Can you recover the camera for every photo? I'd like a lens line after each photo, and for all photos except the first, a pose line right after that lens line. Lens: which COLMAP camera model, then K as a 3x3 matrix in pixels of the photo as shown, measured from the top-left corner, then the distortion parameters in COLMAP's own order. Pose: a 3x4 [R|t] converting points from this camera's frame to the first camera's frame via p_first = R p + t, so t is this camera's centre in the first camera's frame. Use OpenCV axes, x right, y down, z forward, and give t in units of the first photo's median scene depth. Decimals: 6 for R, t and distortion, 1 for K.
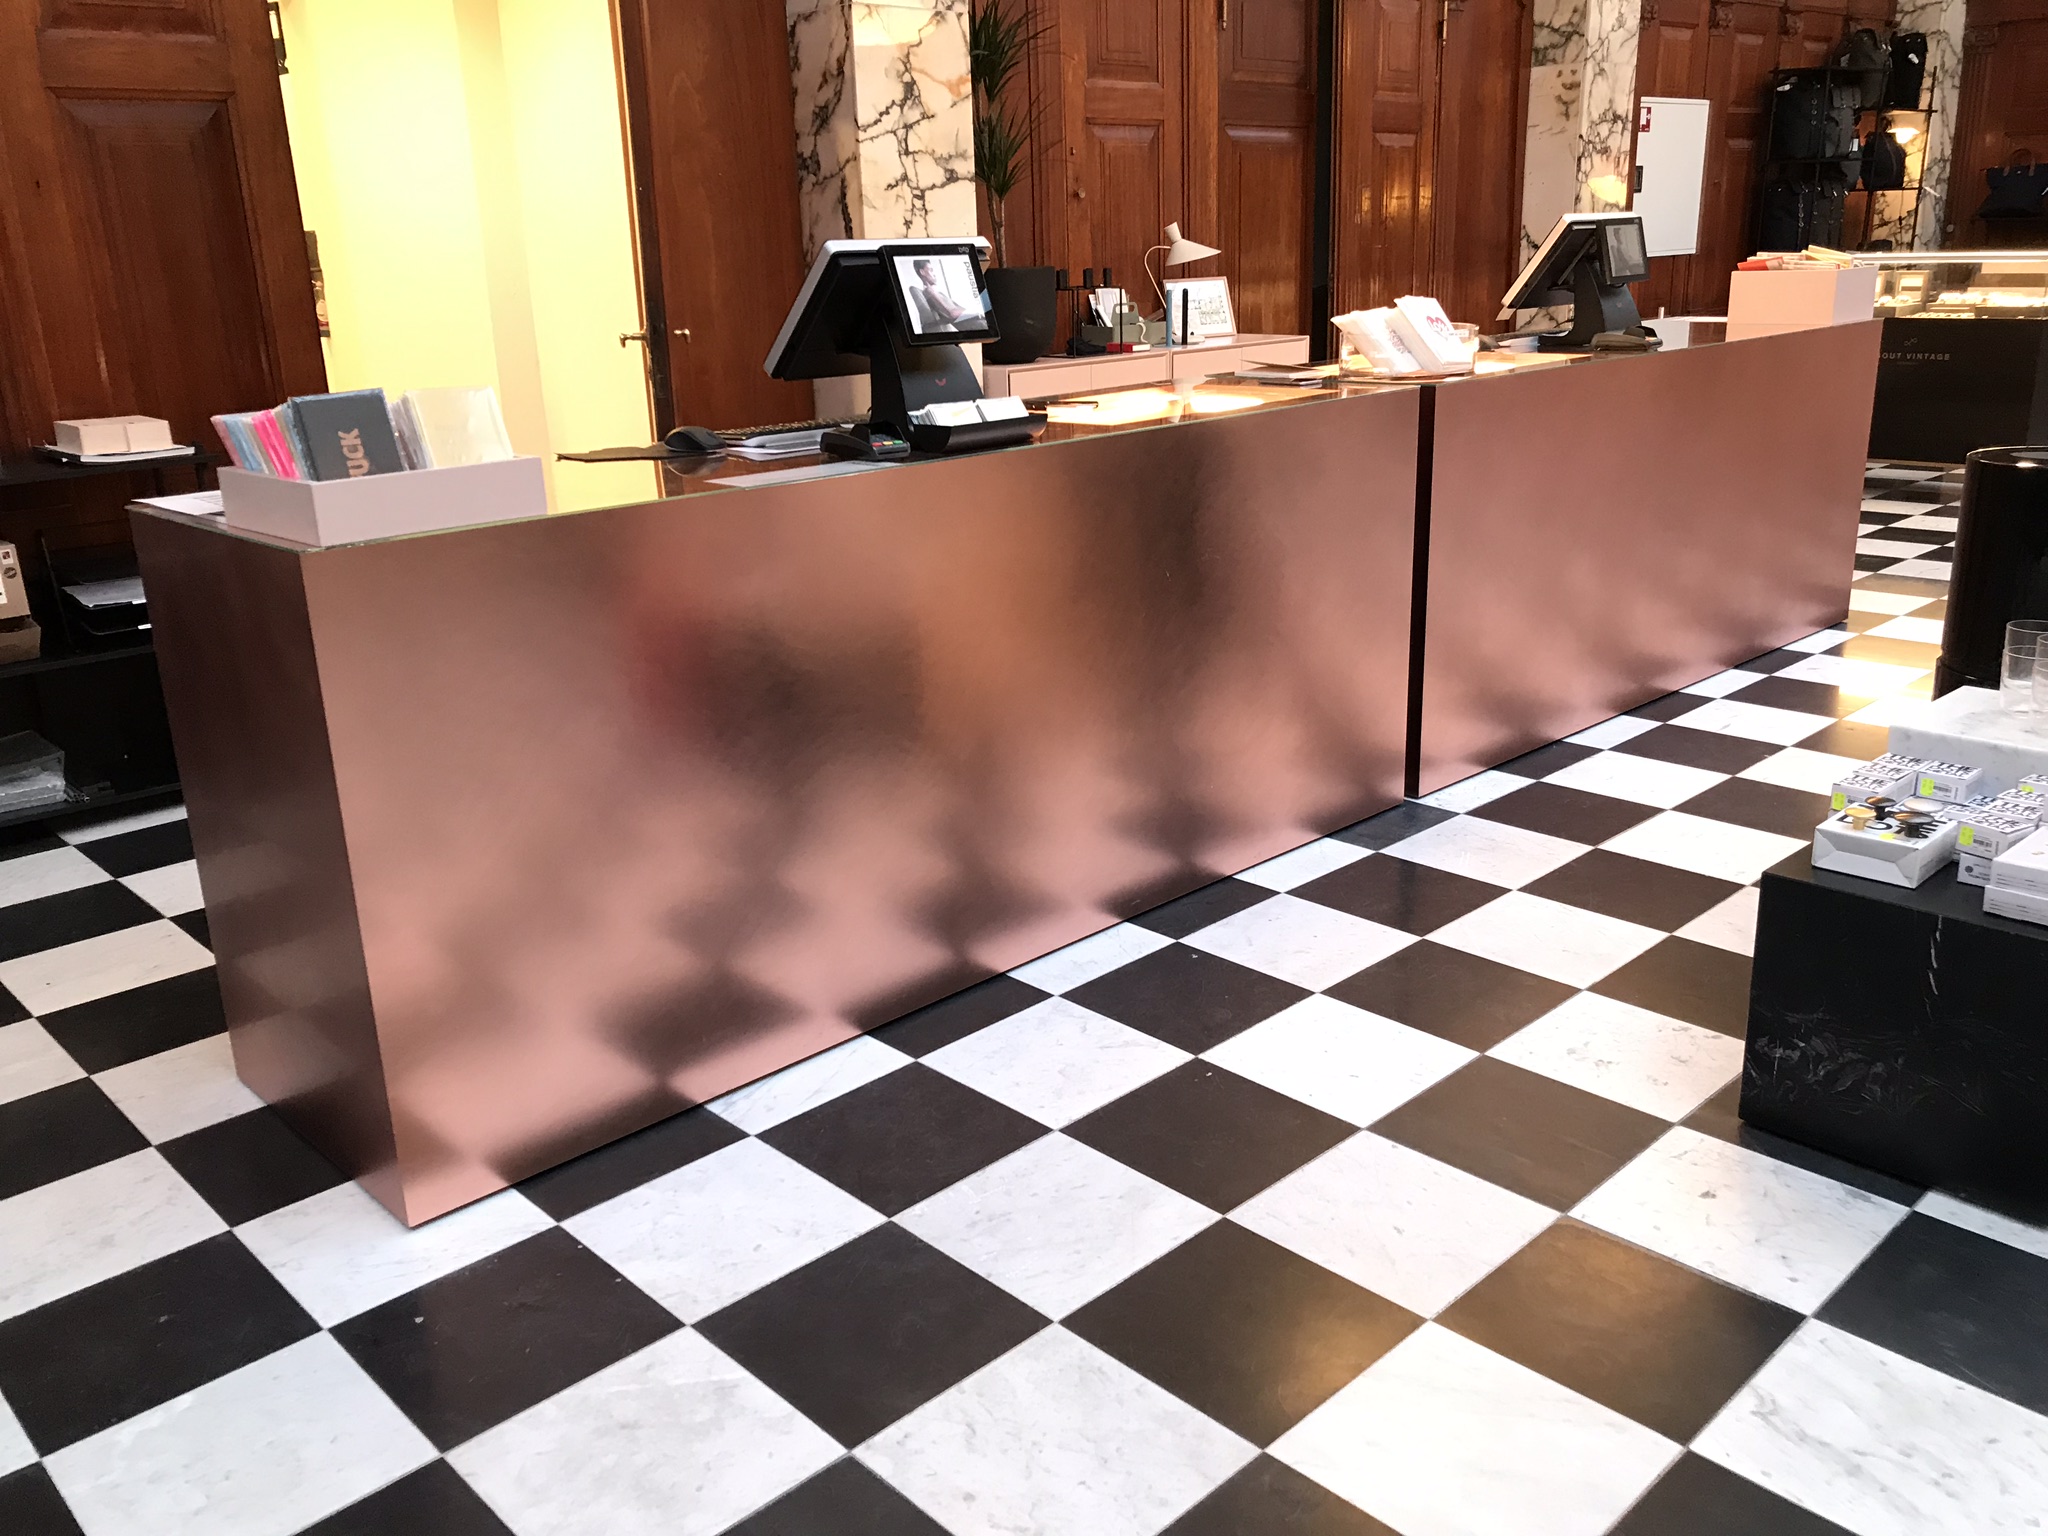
lens RADIAL K [[1688.1, 0, 1023.7], [0, 1688.1, 767.9], [0, 0, 1]] dist [0.013645, 0.009465]
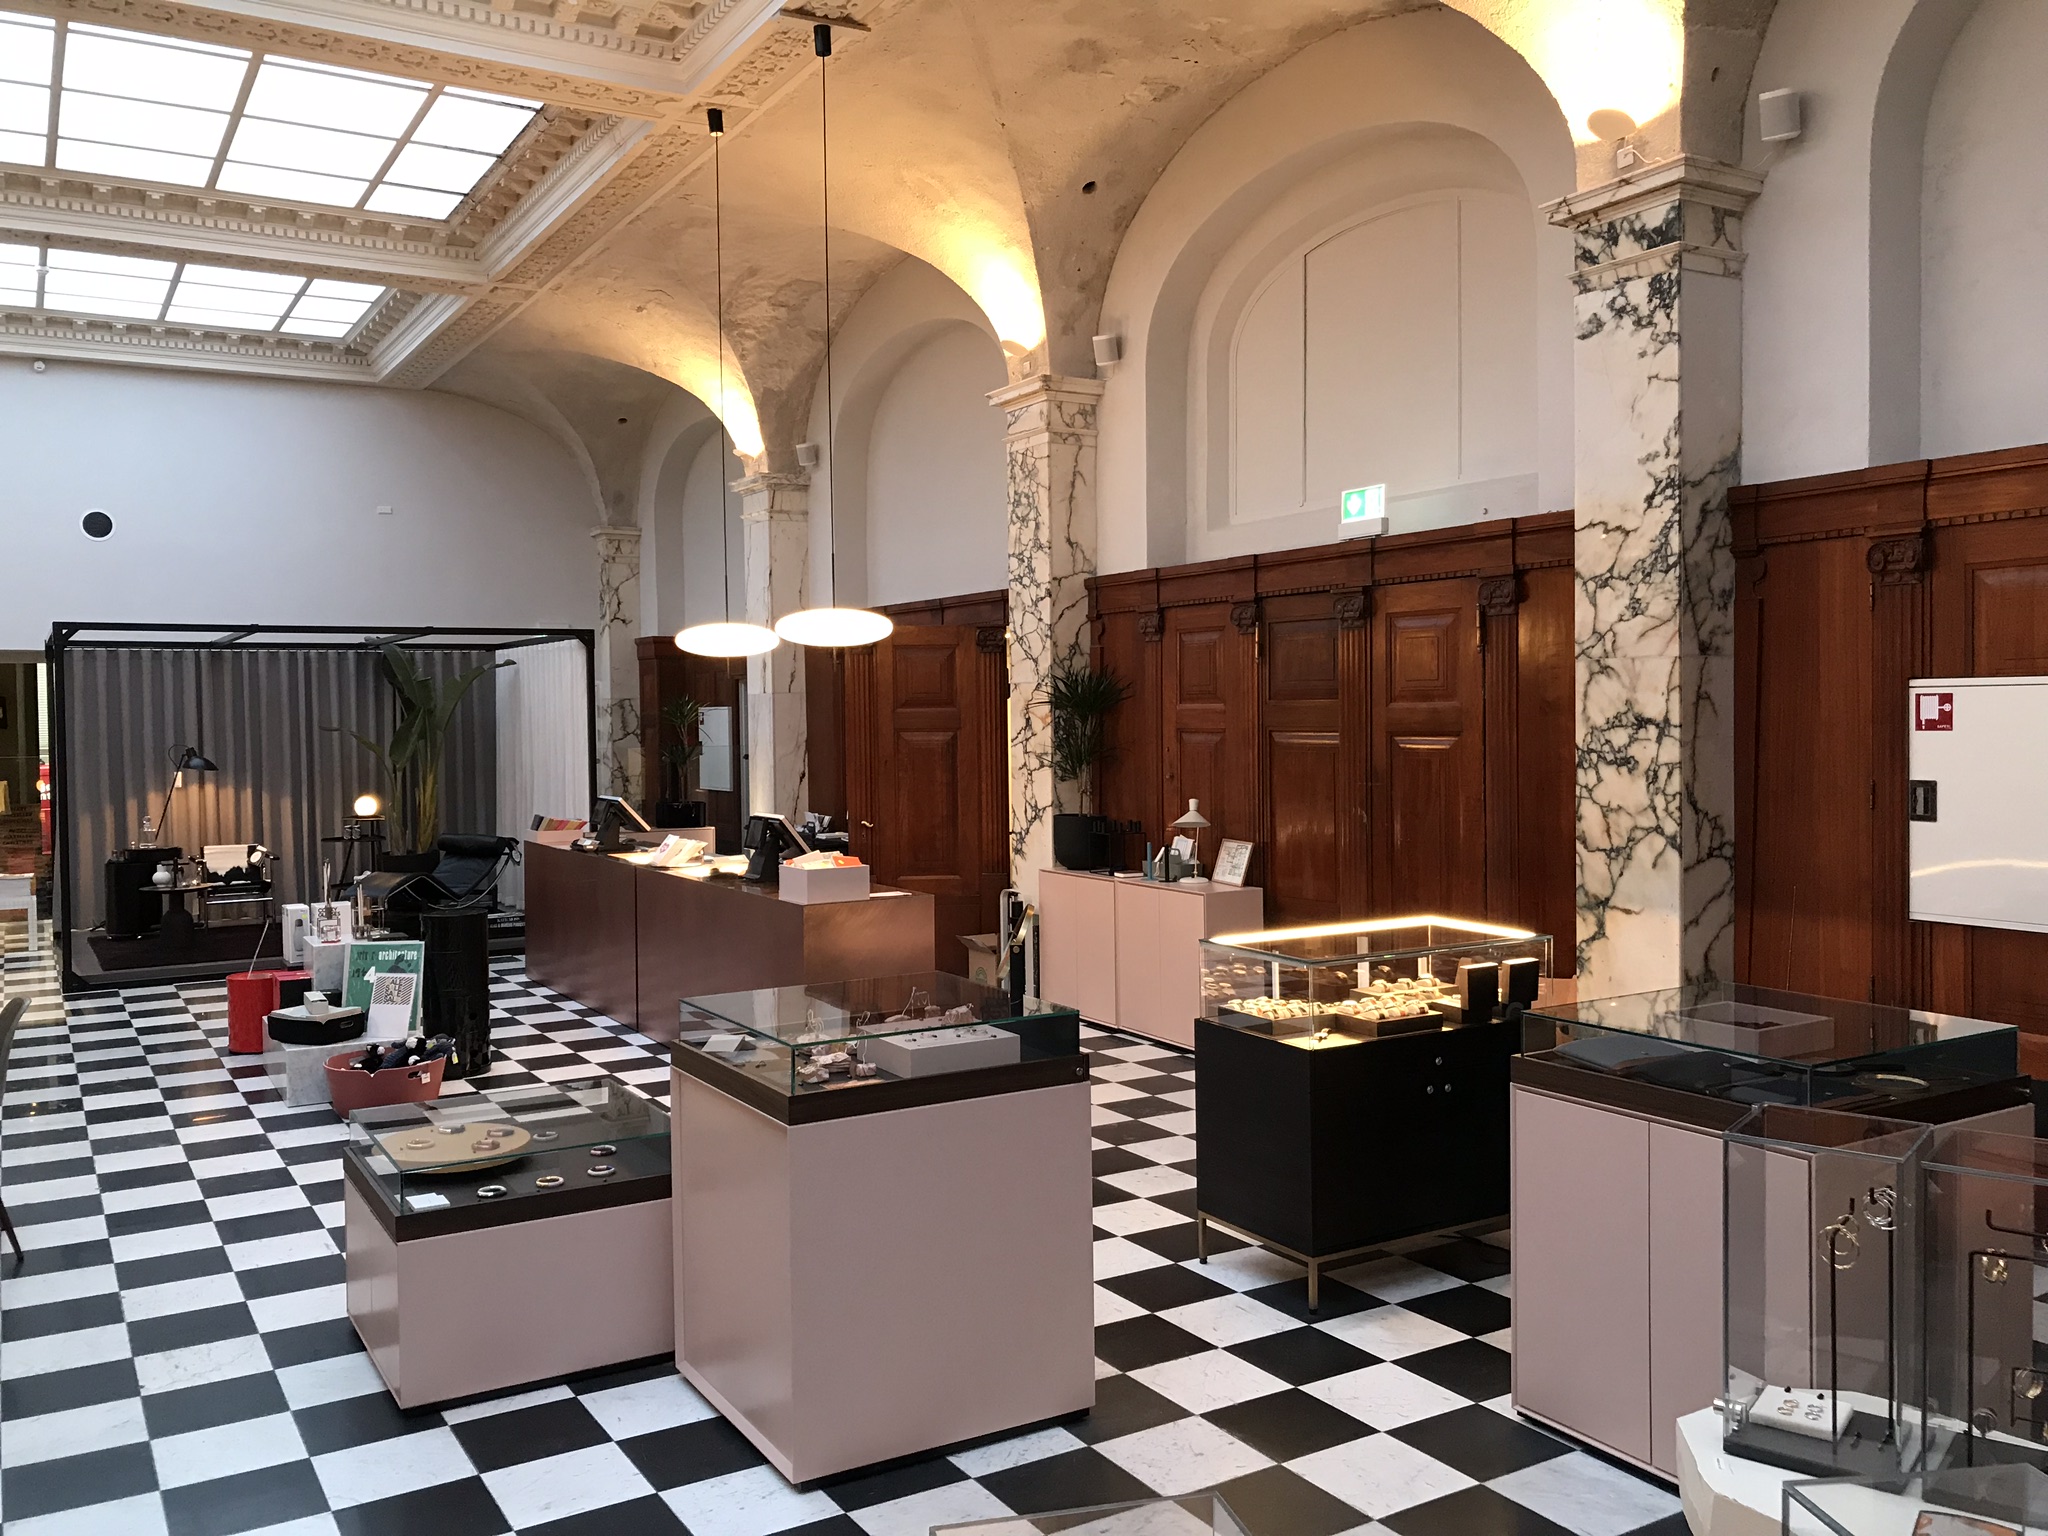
lens RADIAL K [[1688.1, 0, 1023.7], [0, 1688.1, 767.1], [0, 0, 1]] dist [0.013645, 0.009465]
pose [[-0.229130, 0.067007, -0.971087, 1.188444], [-0.275354, 0.952418, 0.130689, -0.396886], [0.933638, 0.297337, -0.199777, 0.920474]]
